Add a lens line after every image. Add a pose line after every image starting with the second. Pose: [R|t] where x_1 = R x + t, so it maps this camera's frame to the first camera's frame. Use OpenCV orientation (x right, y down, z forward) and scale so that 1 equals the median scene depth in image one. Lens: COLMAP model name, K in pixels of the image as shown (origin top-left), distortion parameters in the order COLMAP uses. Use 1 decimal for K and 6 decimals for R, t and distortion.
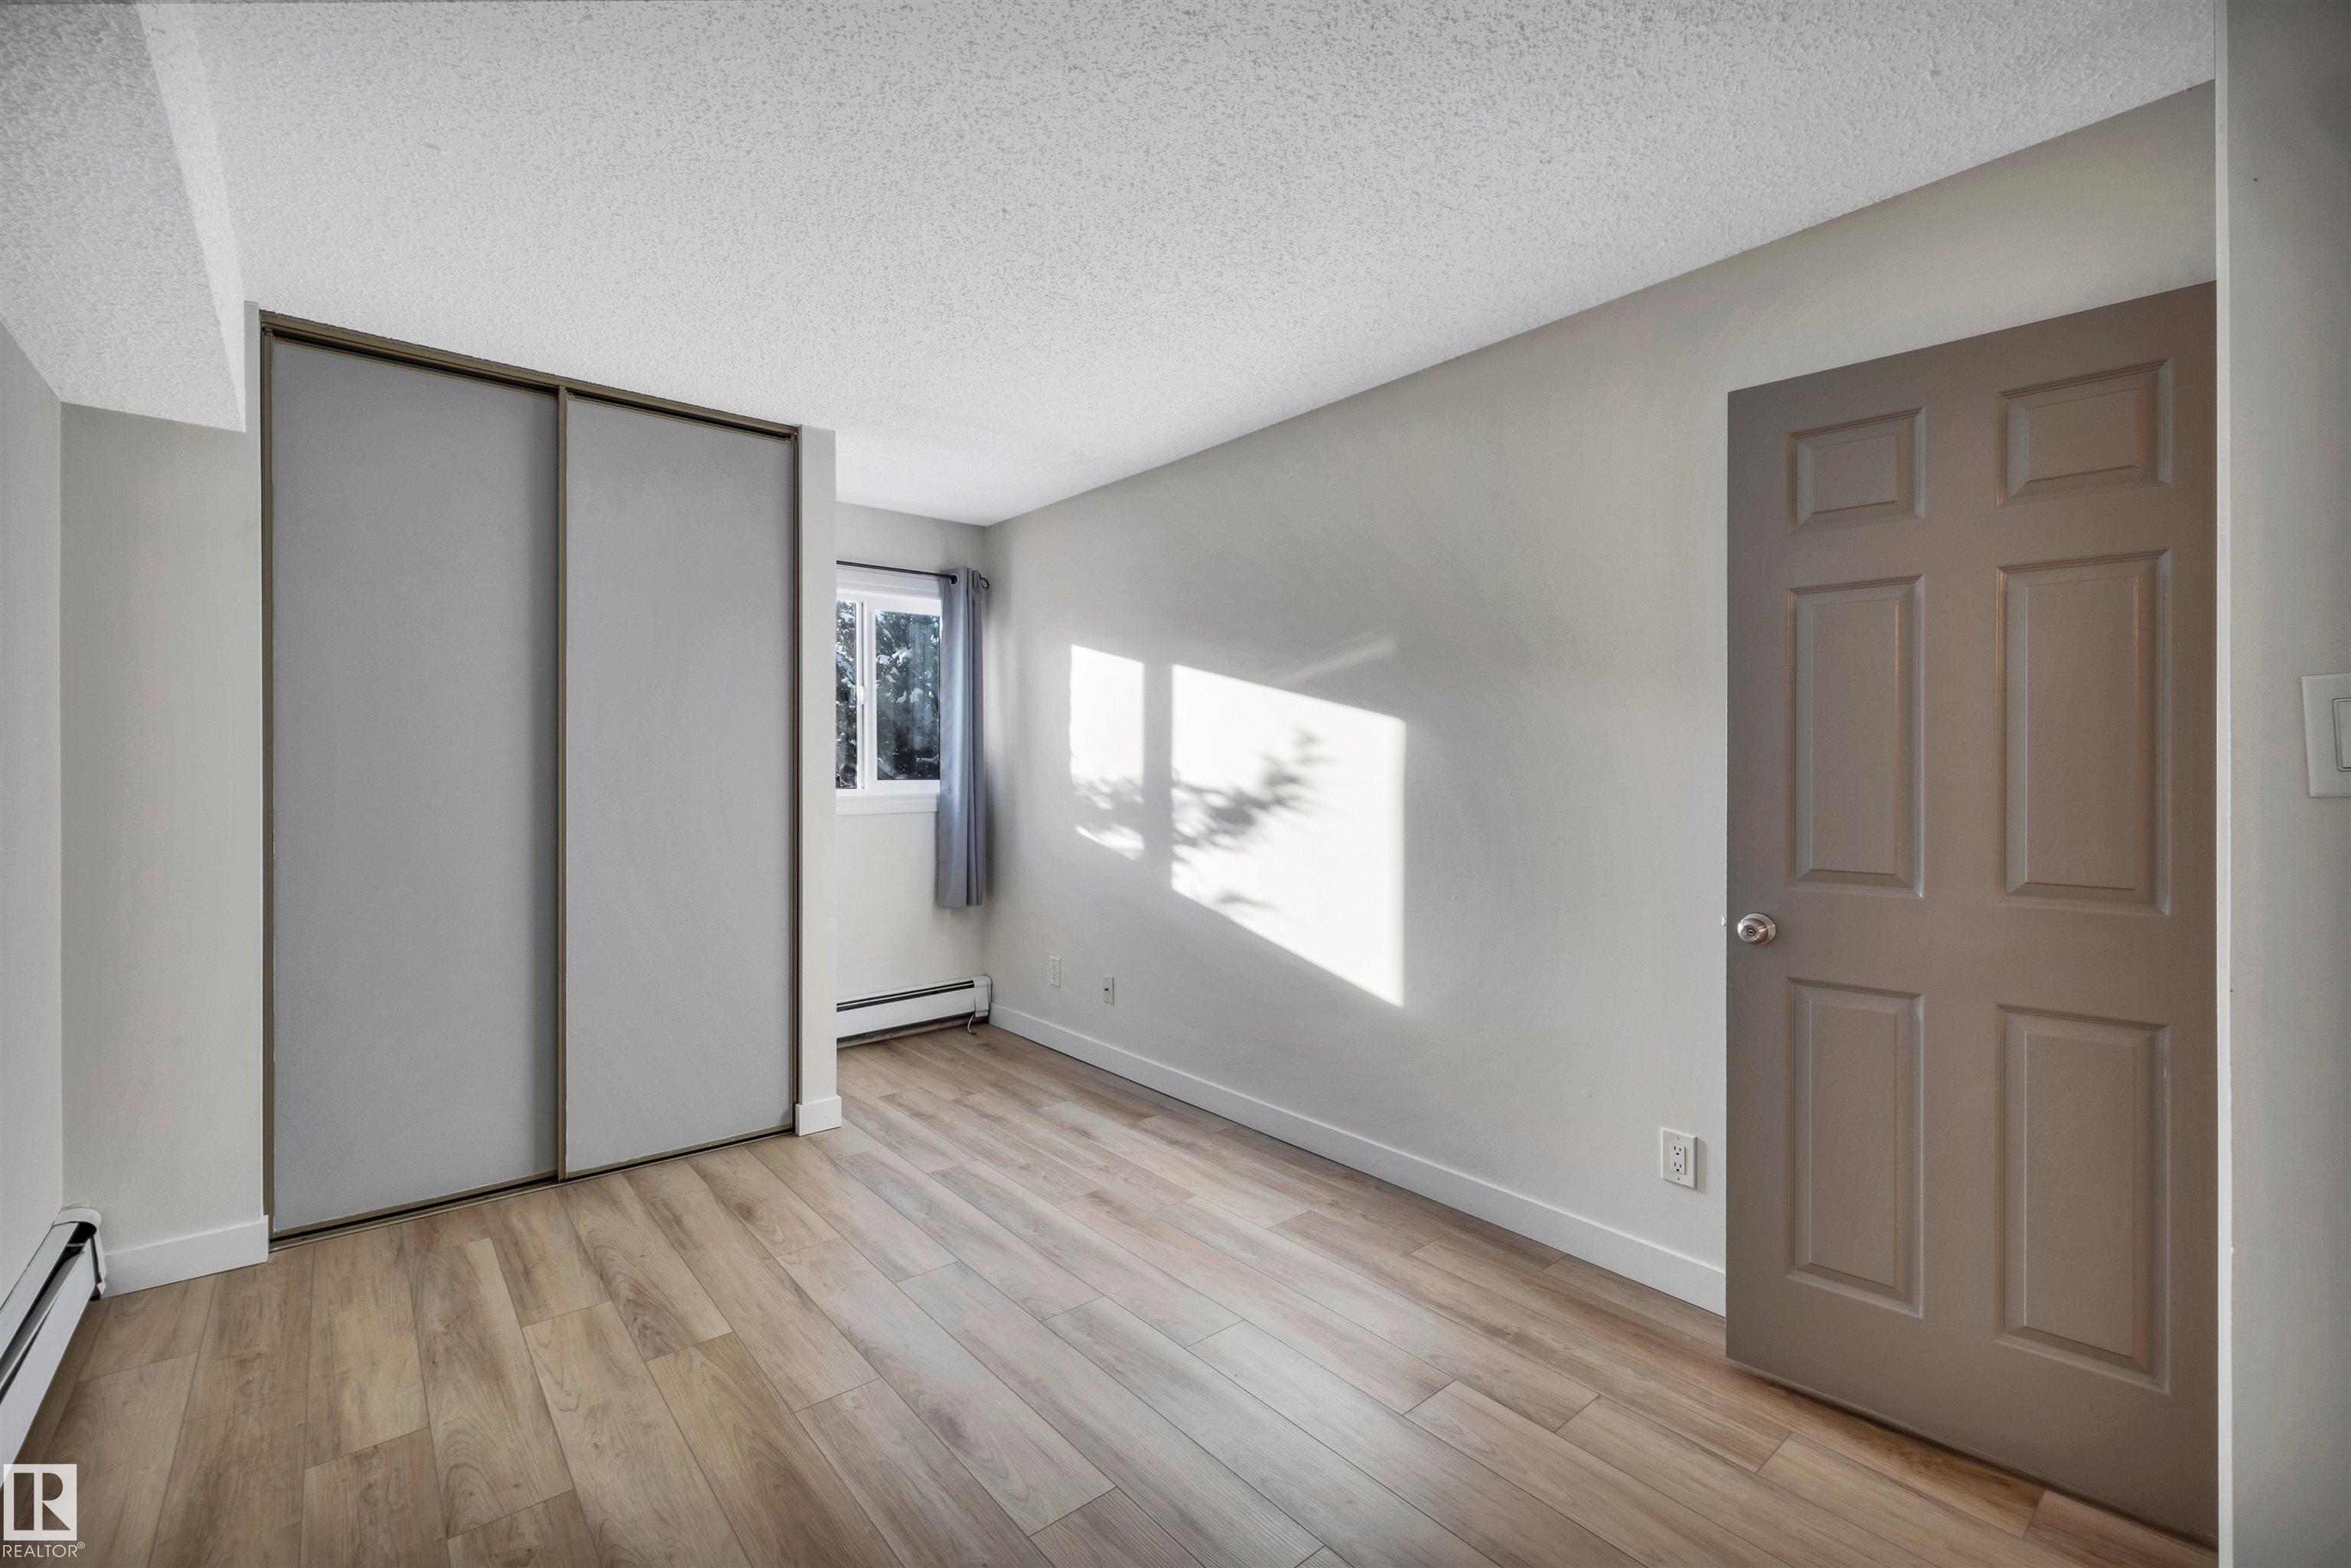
lens RADIAL K [[988.8, 0, 1159.3], [0, 988.8, 767.7], [0, 0, 1]] dist [-0.002138, -0.000567]
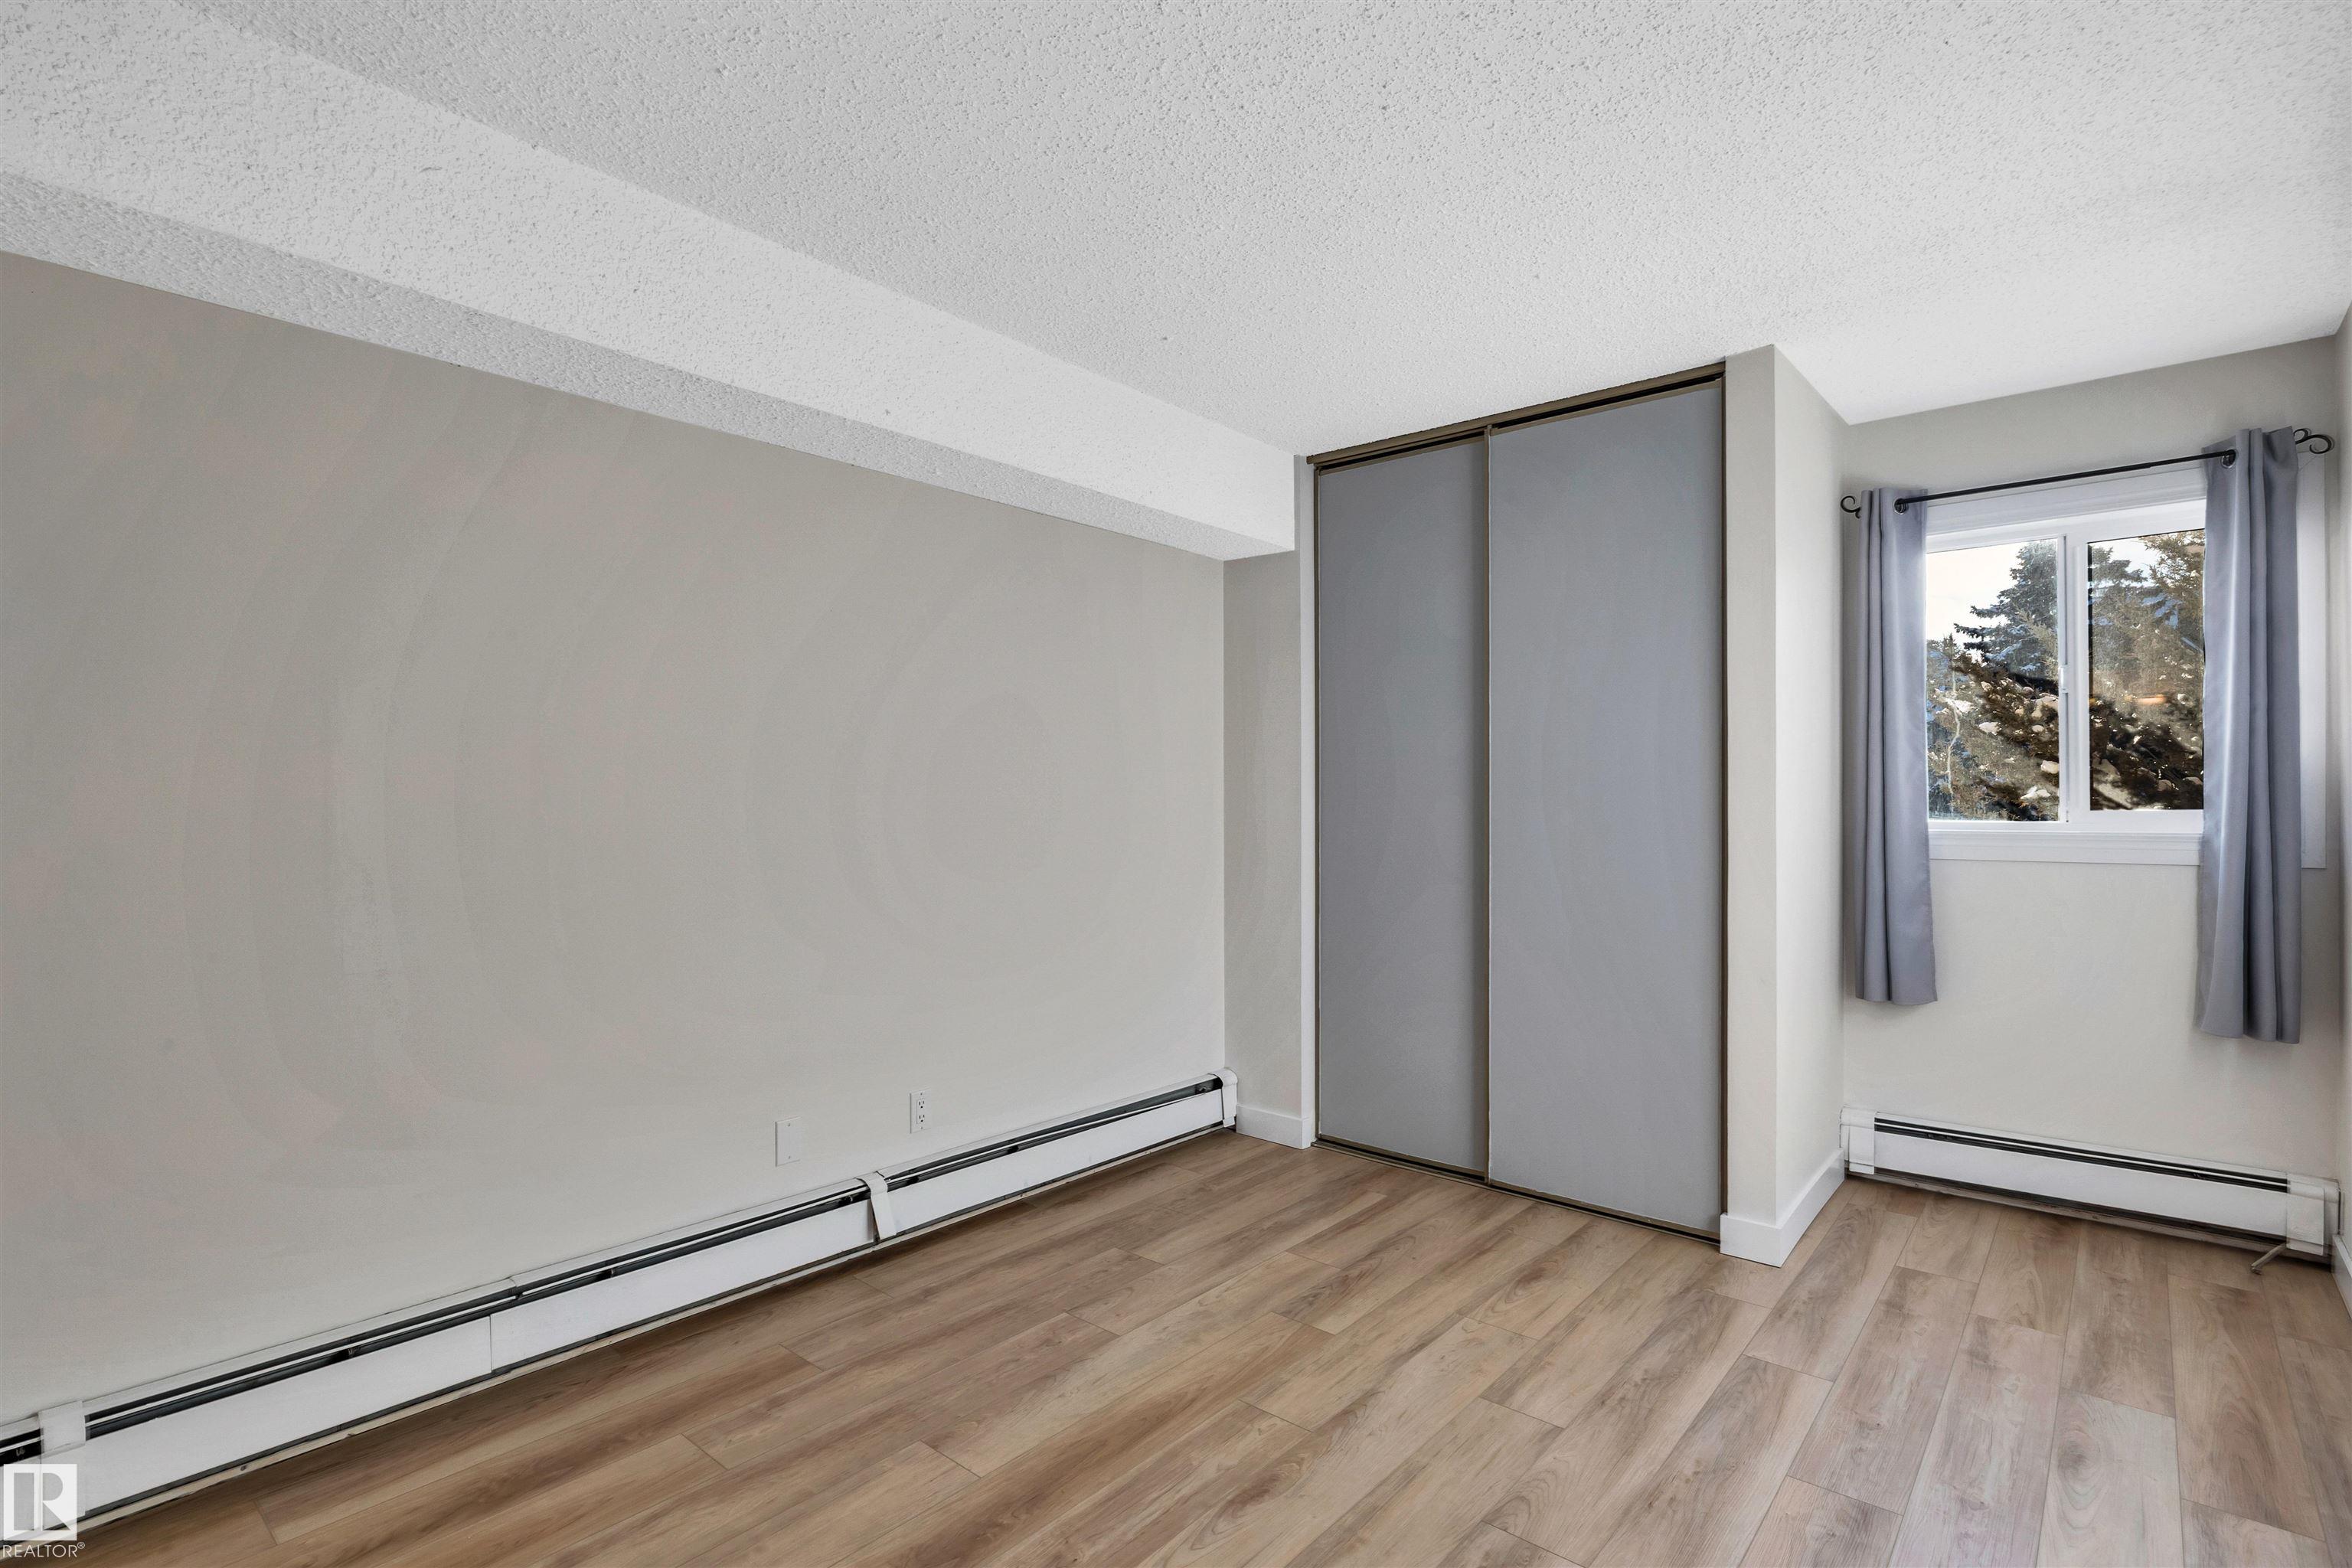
lens RADIAL K [[1128.7, 0, 1162.3], [0, 1128.7, 797.3], [0, 0, 1]] dist [-0.012243, 0.000318]
pose [[0.161507, 0.003559, -0.986865, 0.514308], [-0.000480, 0.999994, 0.003527, 0.003720], [0.986871, -0.000096, 0.161508, 0.466163]]
